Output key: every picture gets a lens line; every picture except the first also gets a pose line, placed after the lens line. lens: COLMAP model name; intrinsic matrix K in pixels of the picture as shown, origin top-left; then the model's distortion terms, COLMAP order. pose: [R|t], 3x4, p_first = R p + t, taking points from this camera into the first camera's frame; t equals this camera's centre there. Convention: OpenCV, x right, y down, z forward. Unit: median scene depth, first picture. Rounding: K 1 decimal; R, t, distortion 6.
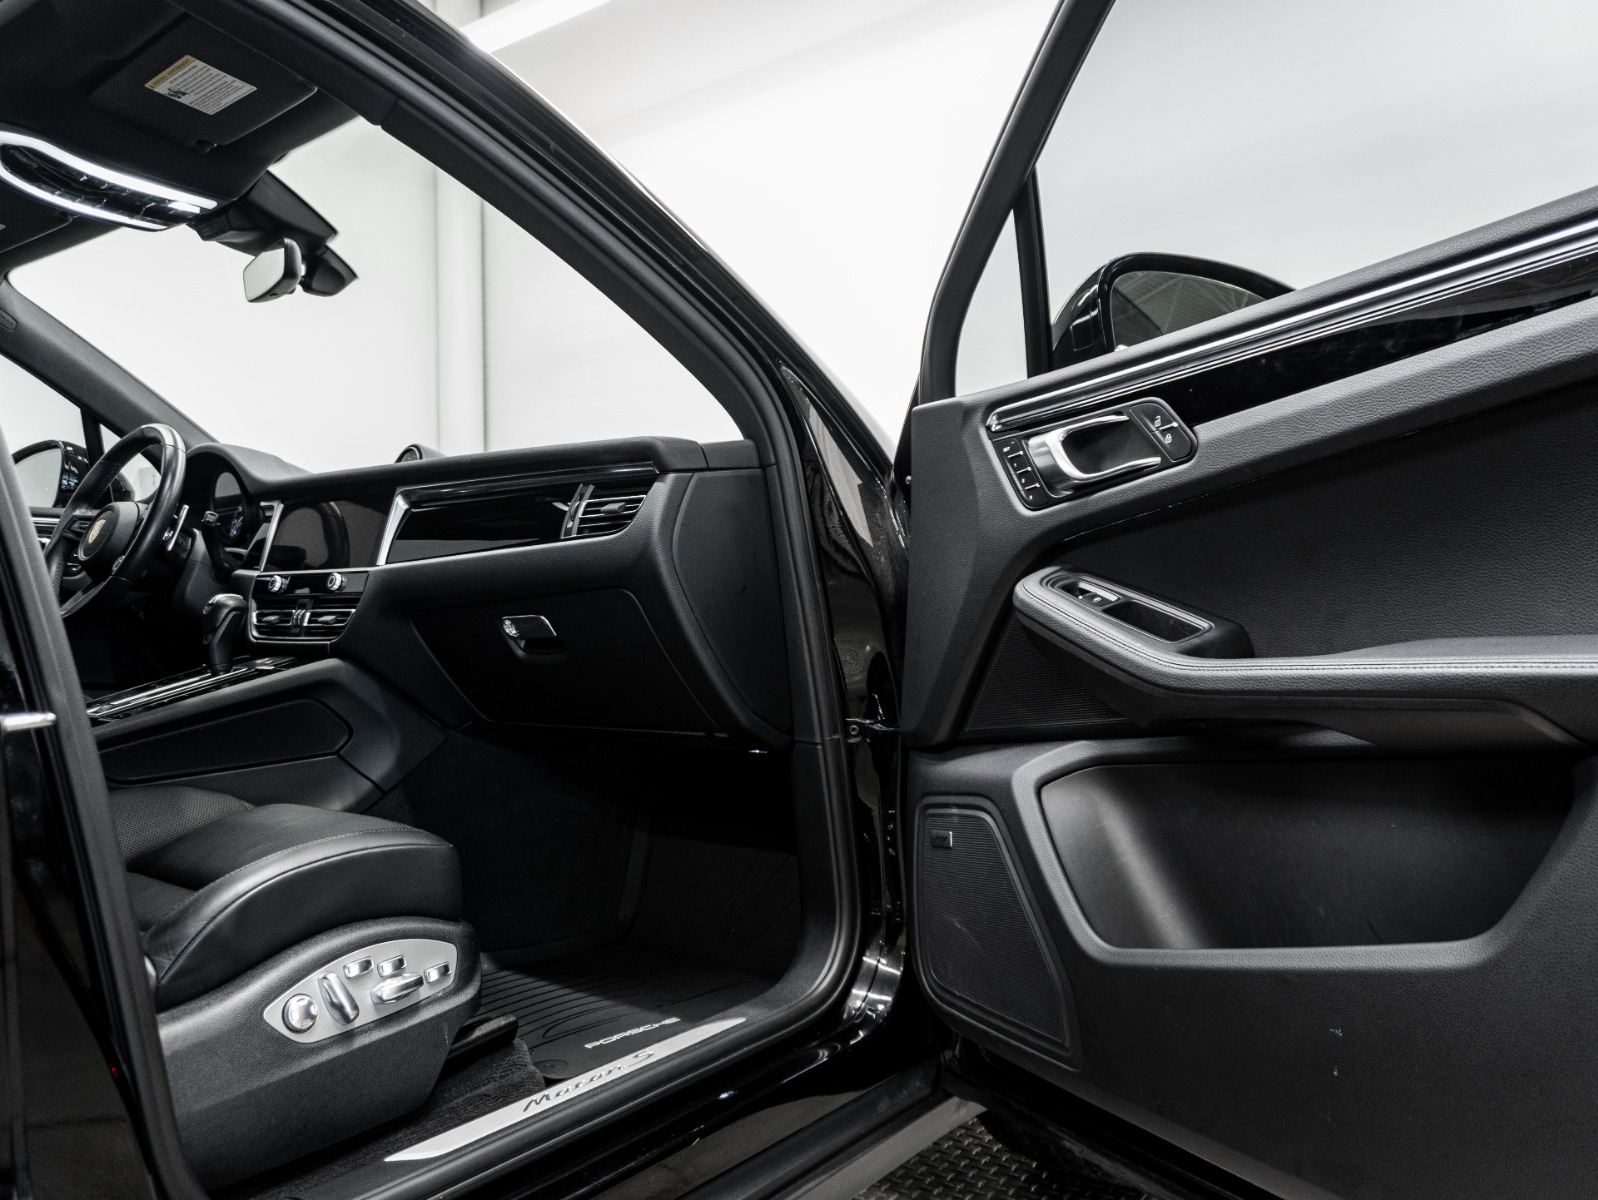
lens RADIAL K [[1204.6, 0, 799.0], [0, 1204.6, 600.0], [0, 0, 1]] dist [-0.010227, -0.009424]
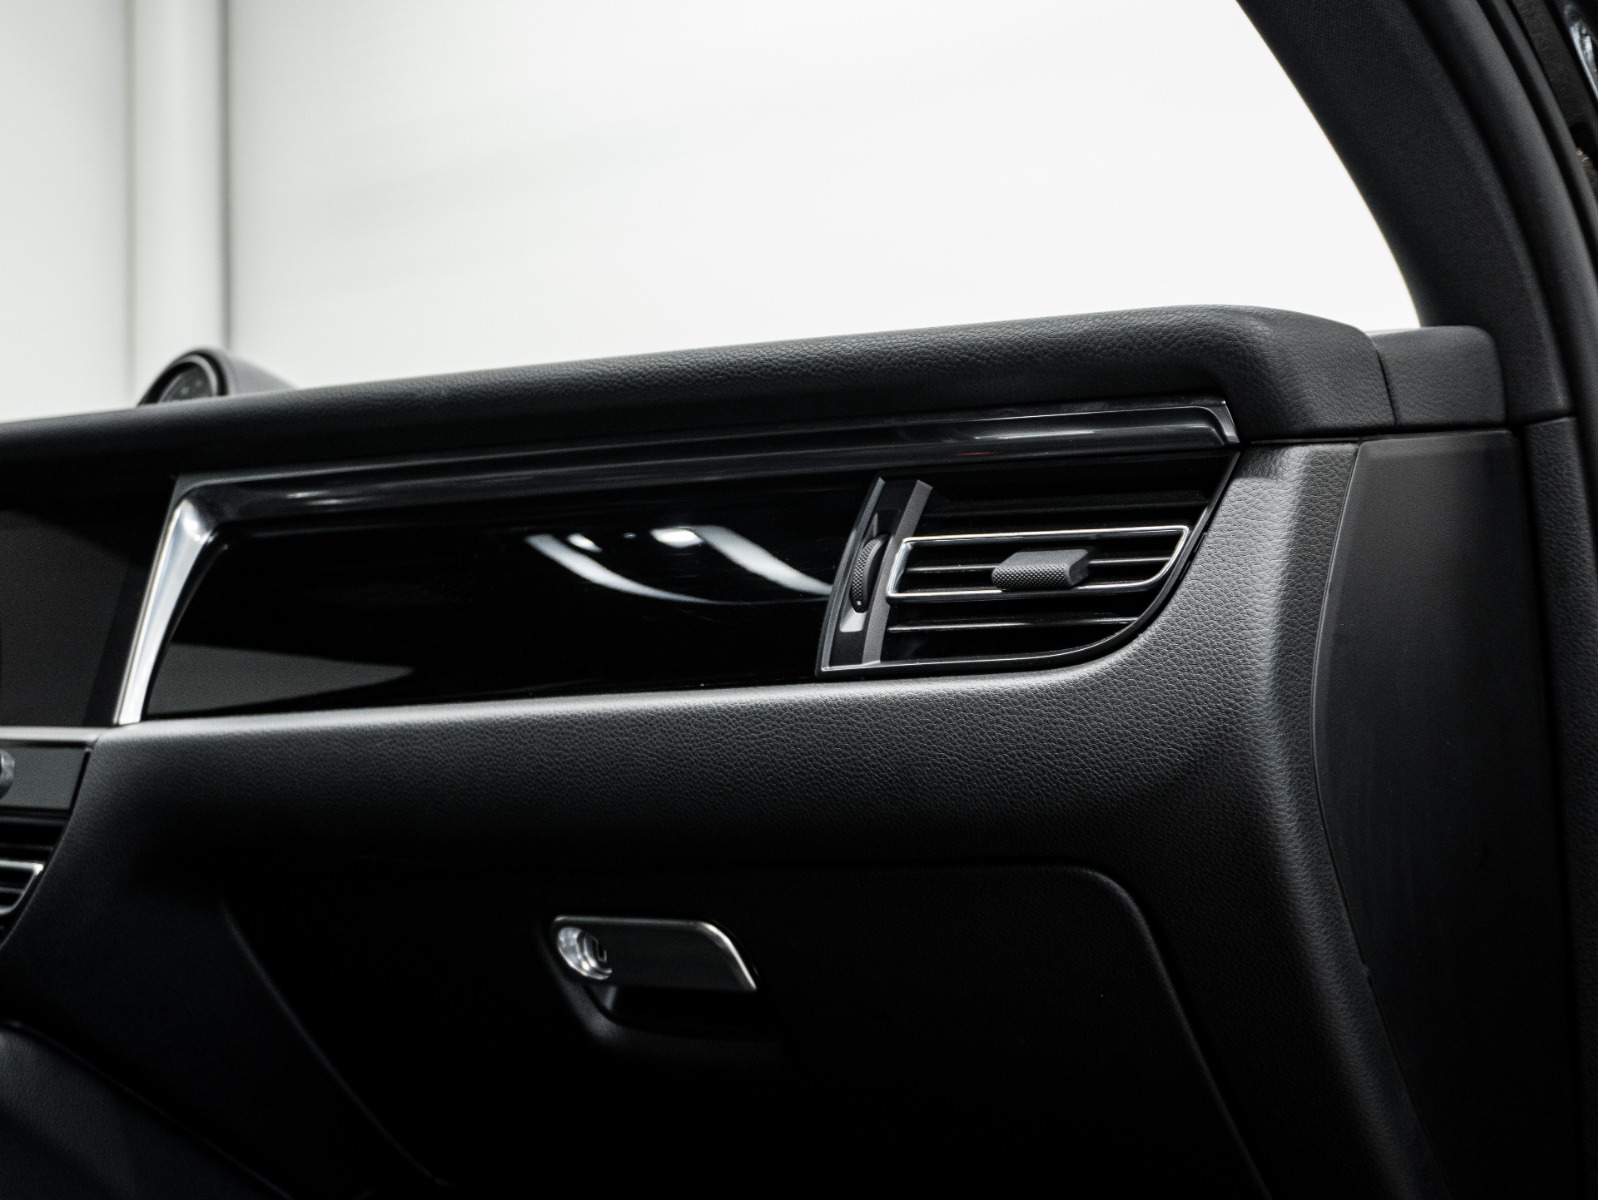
lens RADIAL K [[2165.9, 0, 799.0], [0, 2165.9, 600.0], [0, 0, 1]] dist [0.004940, 0.027838]
pose [[0.999713, 0.003570, 0.023671, -0.213269], [-0.002891, 0.999585, -0.028654, -0.053093], [-0.023764, 0.028577, 0.999309, 0.491019]]
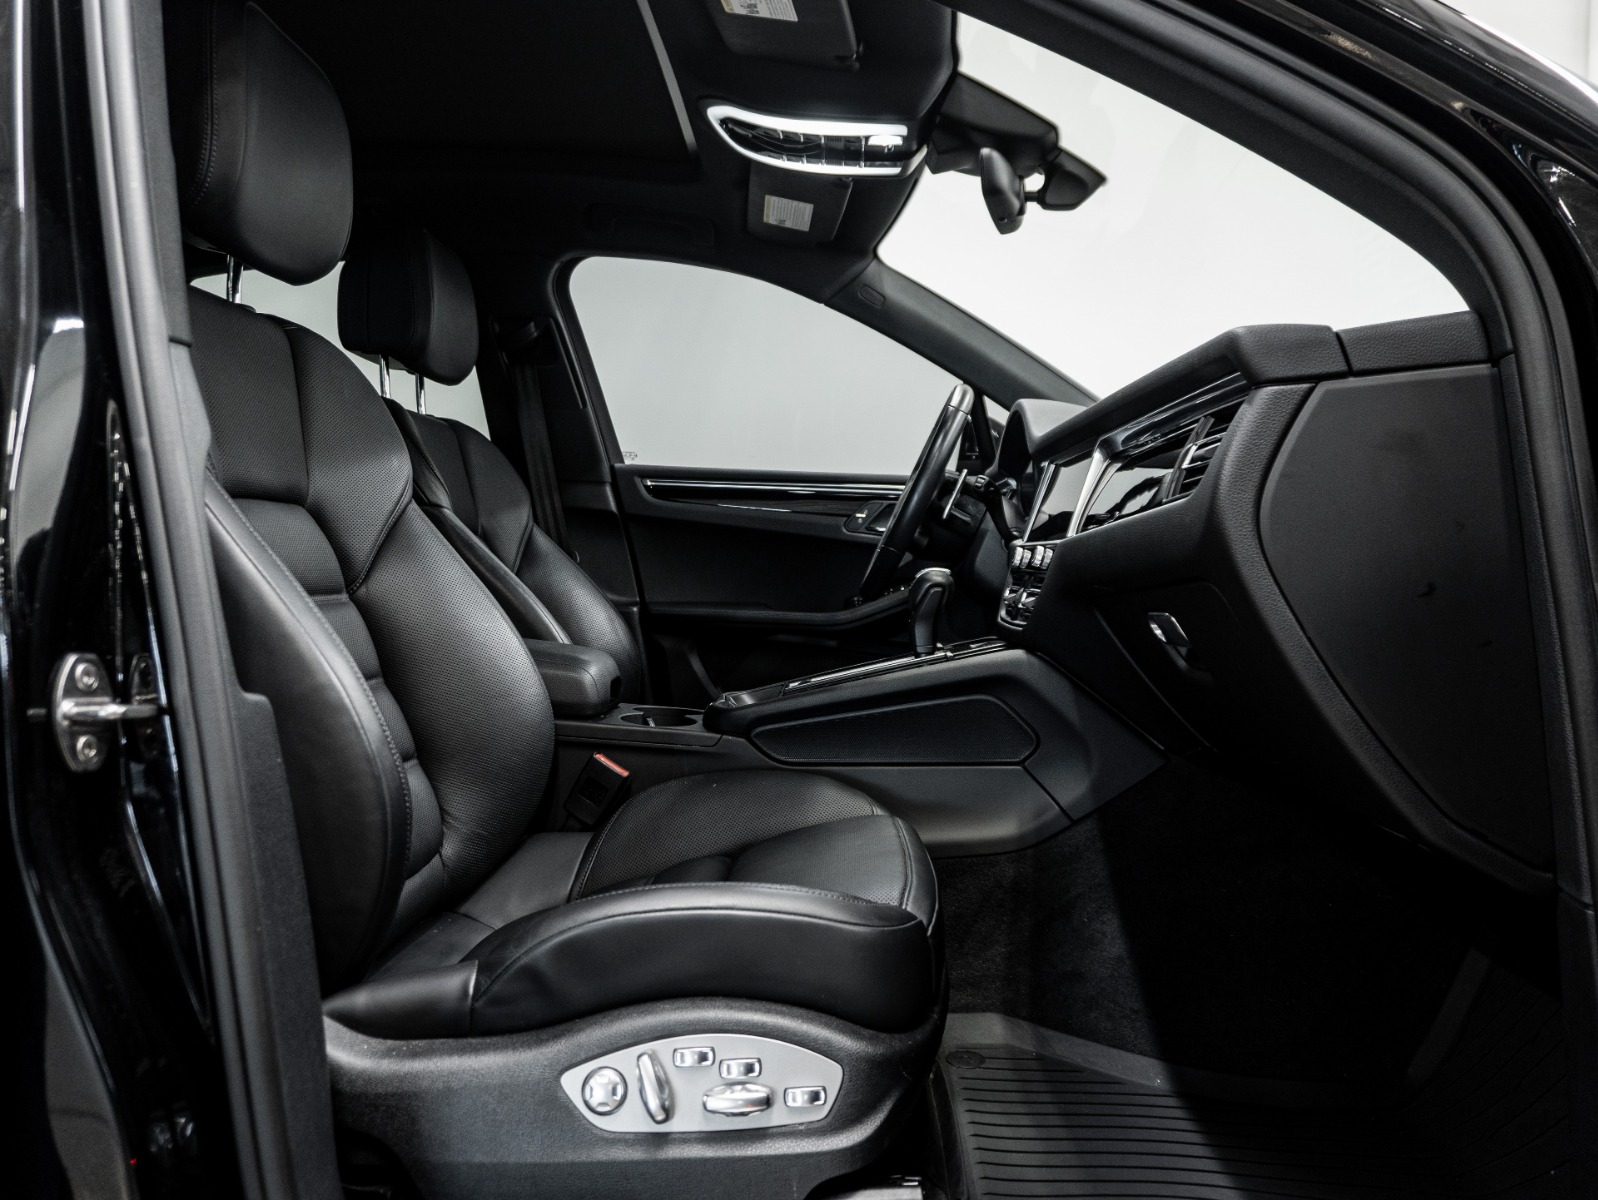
lens RADIAL K [[1204.6, 0, 799.0], [0, 1204.6, 600.0], [0, 0, 1]] dist [-0.010227, -0.009424]
pose [[0.583481, 0.049880, -0.810593, 0.221488], [-0.022153, 0.998718, 0.045510, -0.022587], [0.811824, -0.008597, 0.583839, 0.447733]]
